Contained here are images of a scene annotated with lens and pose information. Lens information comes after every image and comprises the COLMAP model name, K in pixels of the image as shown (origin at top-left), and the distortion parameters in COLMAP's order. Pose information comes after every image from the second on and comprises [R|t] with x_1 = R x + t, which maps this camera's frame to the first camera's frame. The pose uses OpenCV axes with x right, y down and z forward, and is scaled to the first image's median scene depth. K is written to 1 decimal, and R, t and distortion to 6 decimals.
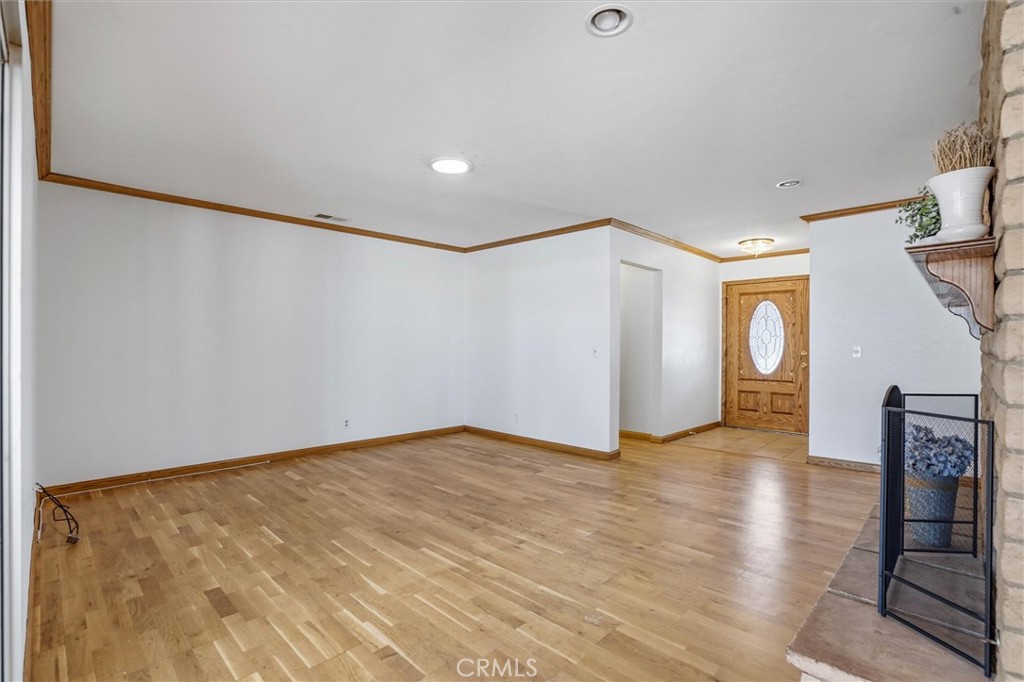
lens RADIAL K [[493.6, 0, 510.6], [0, 493.6, 334.8], [0, 0, 1]] dist [-0.065133, 0.000759]
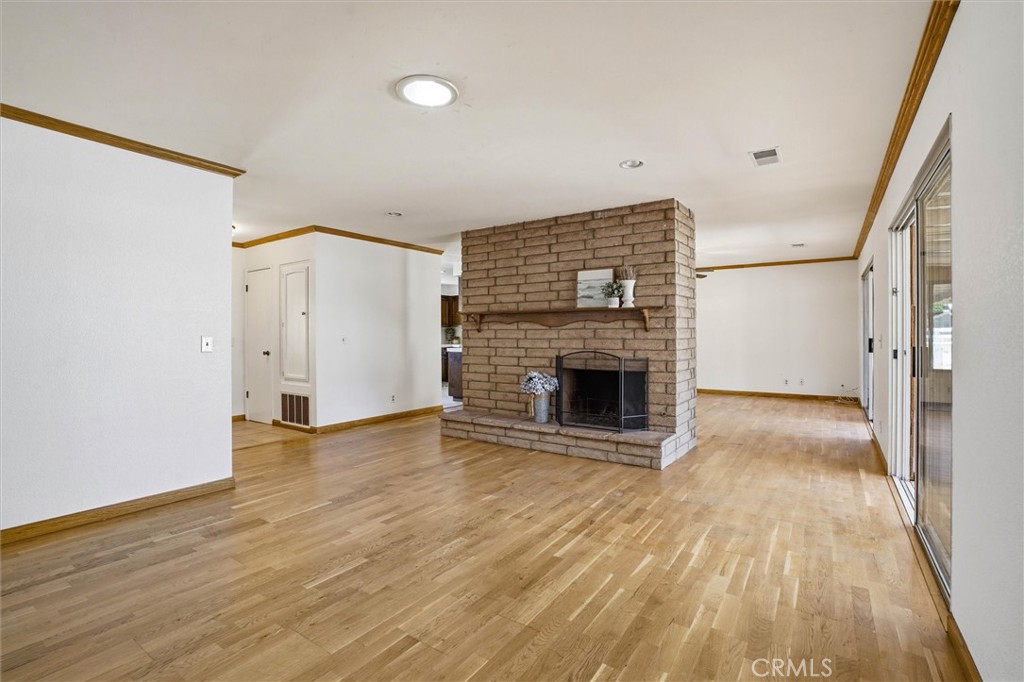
lens RADIAL K [[493.6, 0, 510.6], [0, 493.6, 334.8], [0, 0, 1]] dist [-0.065133, 0.000759]
pose [[-0.213570, -0.000577, 0.976928, -1.070592], [-0.018380, 0.999825, -0.003428, 0.024652], [-0.976755, -0.018688, -0.213543, 1.296008]]
